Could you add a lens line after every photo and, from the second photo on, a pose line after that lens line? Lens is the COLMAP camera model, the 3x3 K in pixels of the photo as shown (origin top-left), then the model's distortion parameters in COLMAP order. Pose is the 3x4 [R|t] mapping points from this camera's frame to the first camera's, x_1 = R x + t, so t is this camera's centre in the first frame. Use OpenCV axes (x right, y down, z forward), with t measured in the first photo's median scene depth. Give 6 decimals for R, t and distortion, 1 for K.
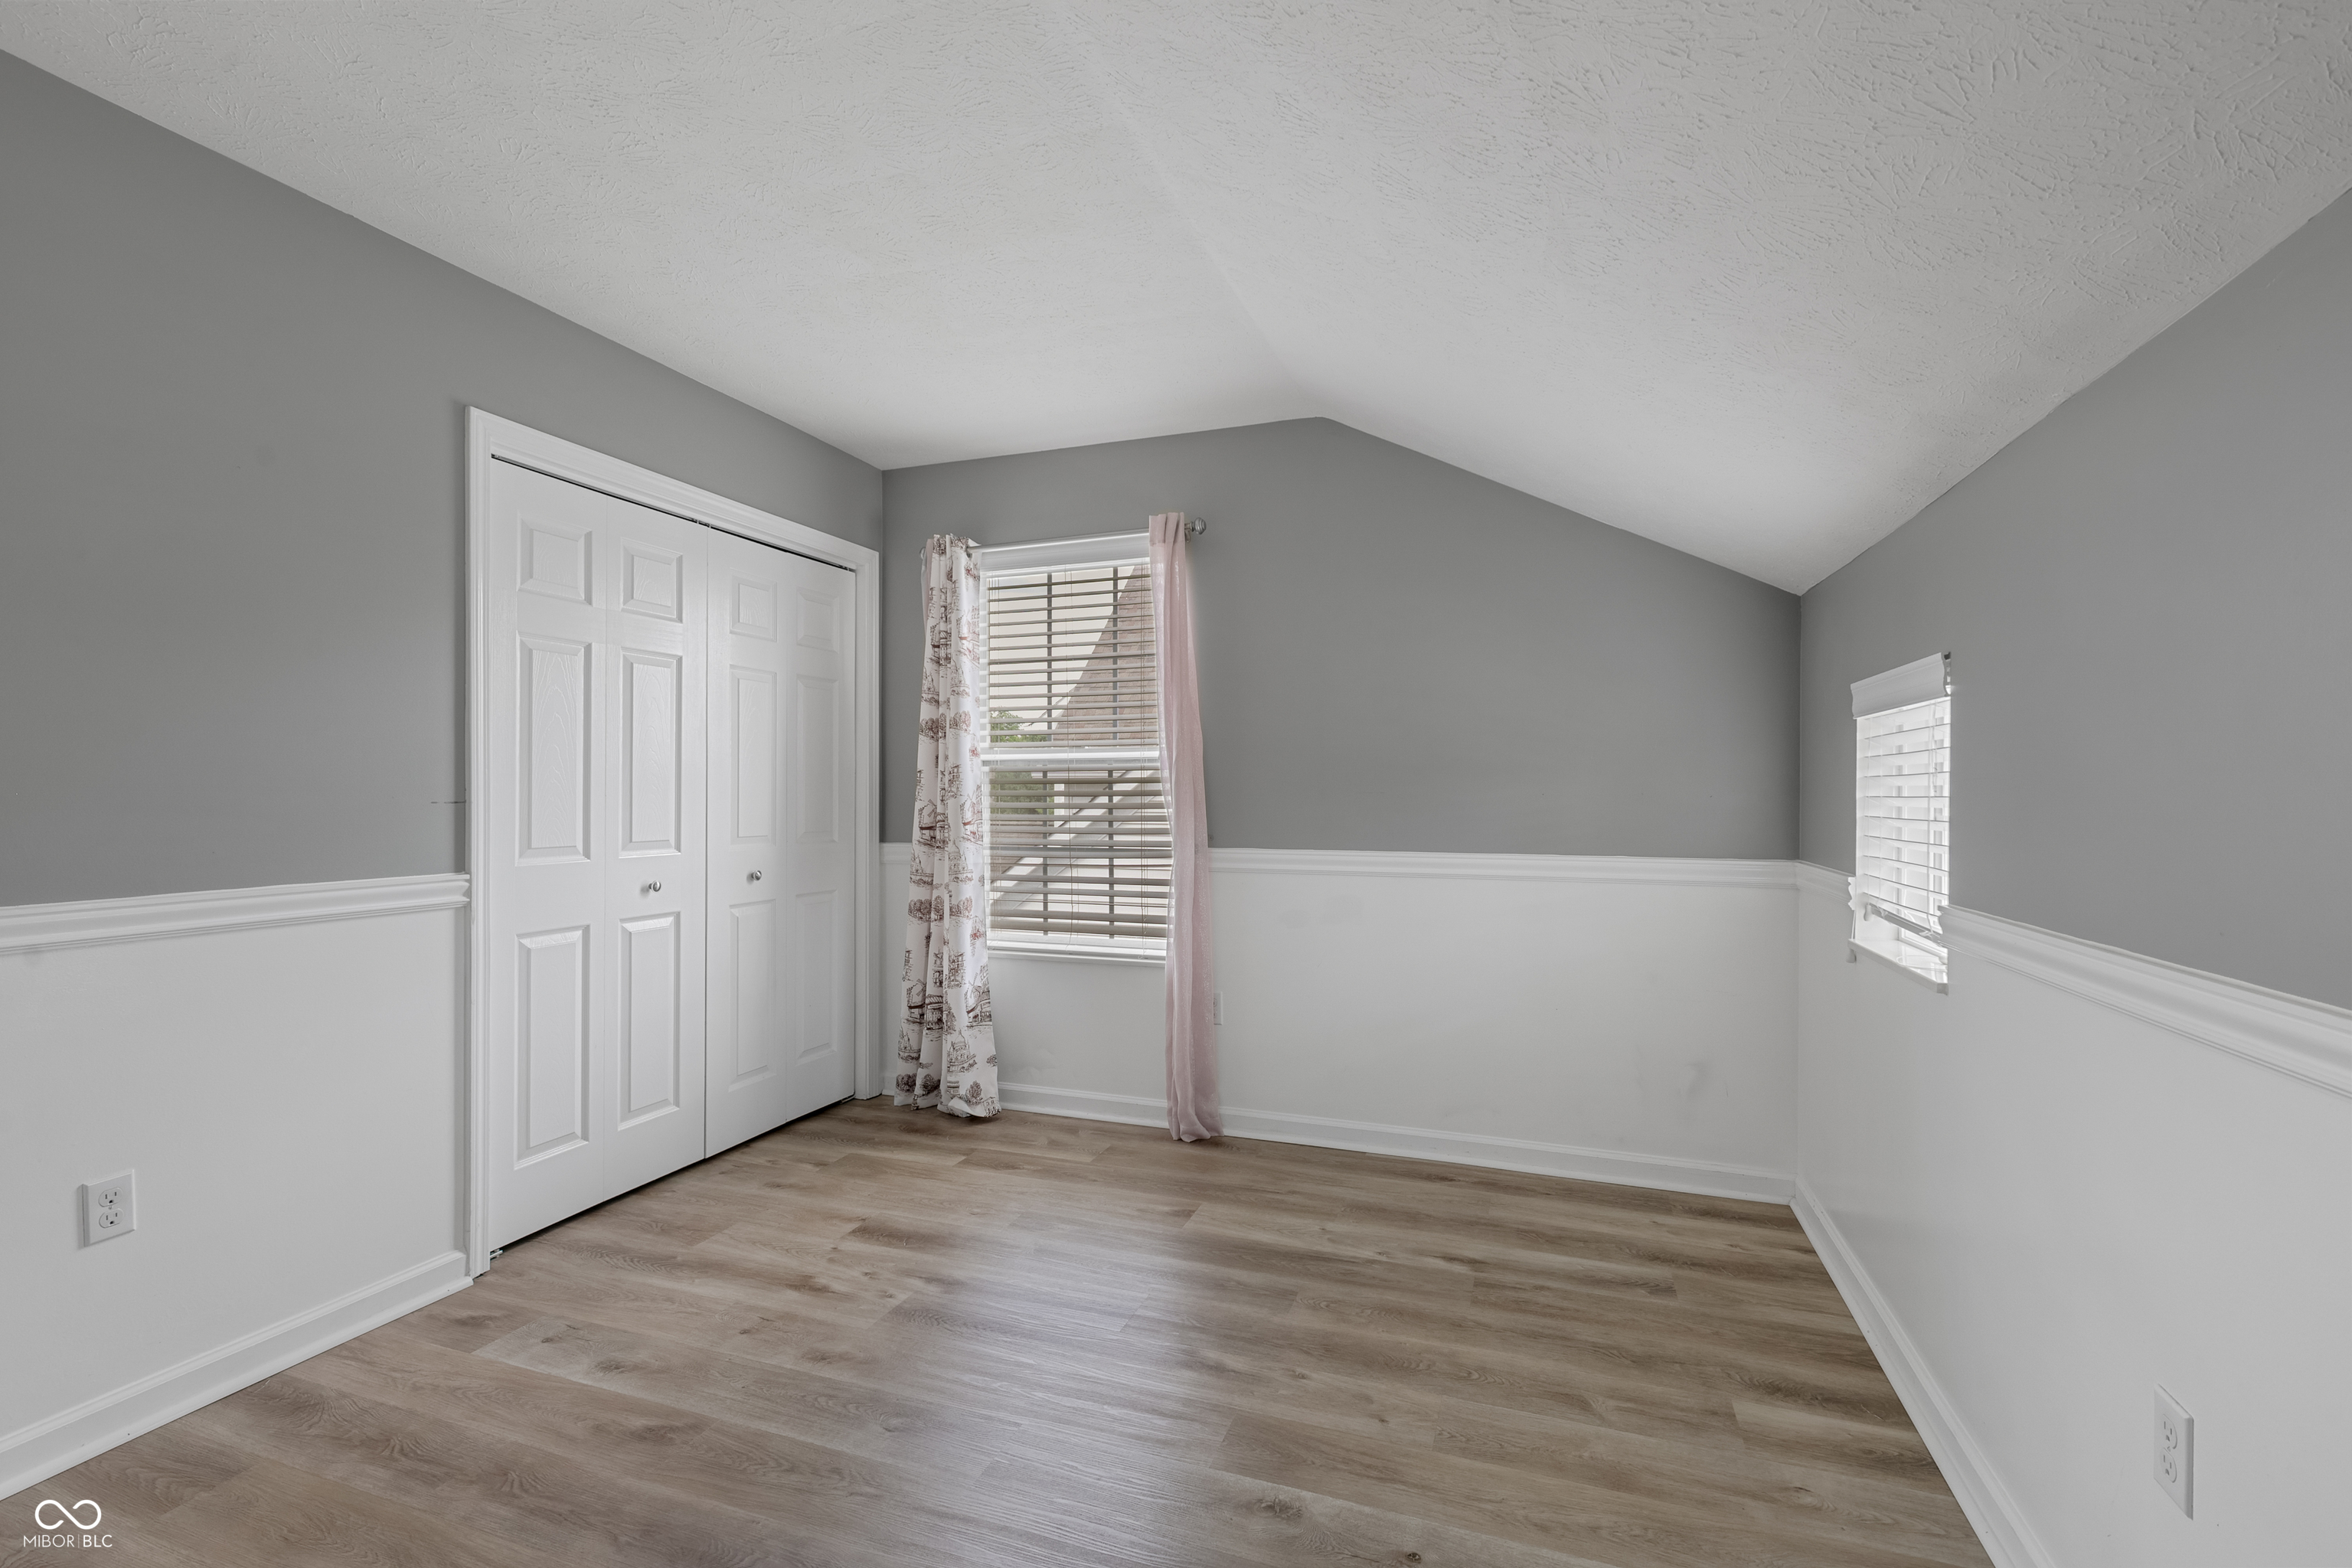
lens RADIAL K [[1024.5, 0, 1171.7], [0, 1024.5, 783.8], [0, 0, 1]] dist [0.009604, -0.000928]
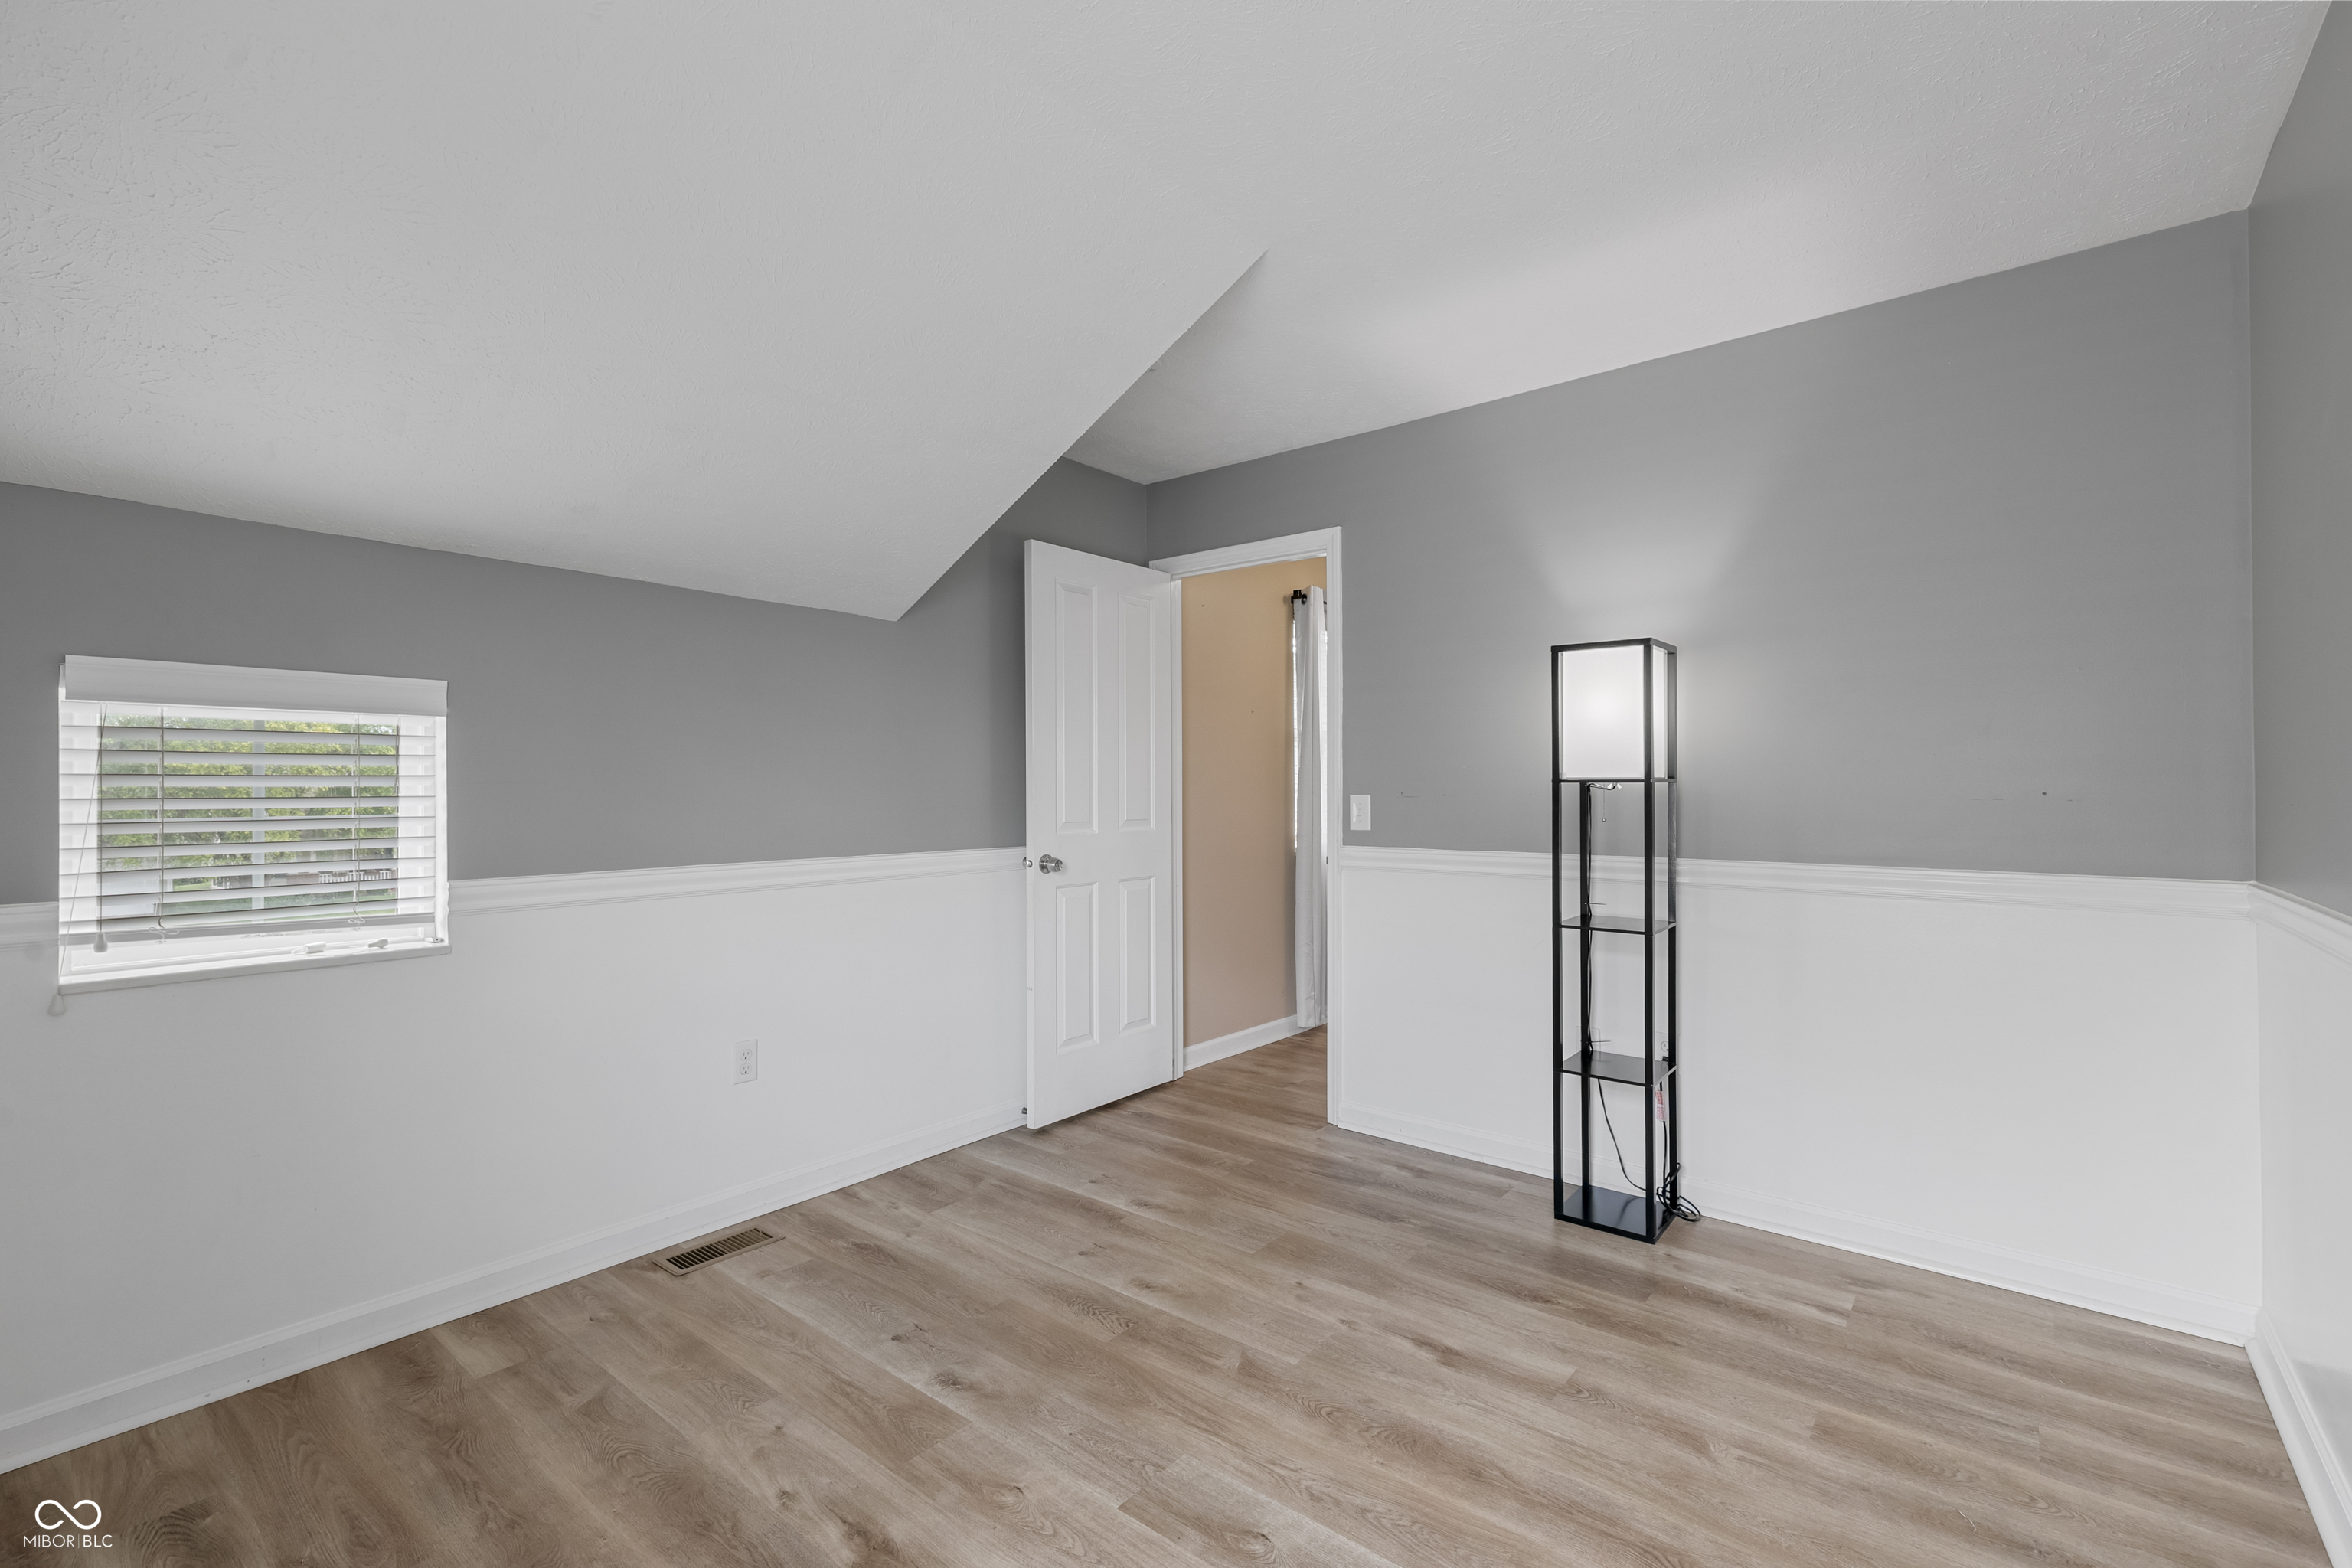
lens RADIAL K [[1024.5, 0, 1179.0], [0, 1024.5, 782.1], [0, 0, 1]] dist [0.009604, -0.000928]
pose [[-0.941441, 0.006459, 0.337116, -0.508043], [0.007312, 0.999972, 0.001260, 0.000551], [-0.337099, 0.003651, -0.941462, 1.852047]]
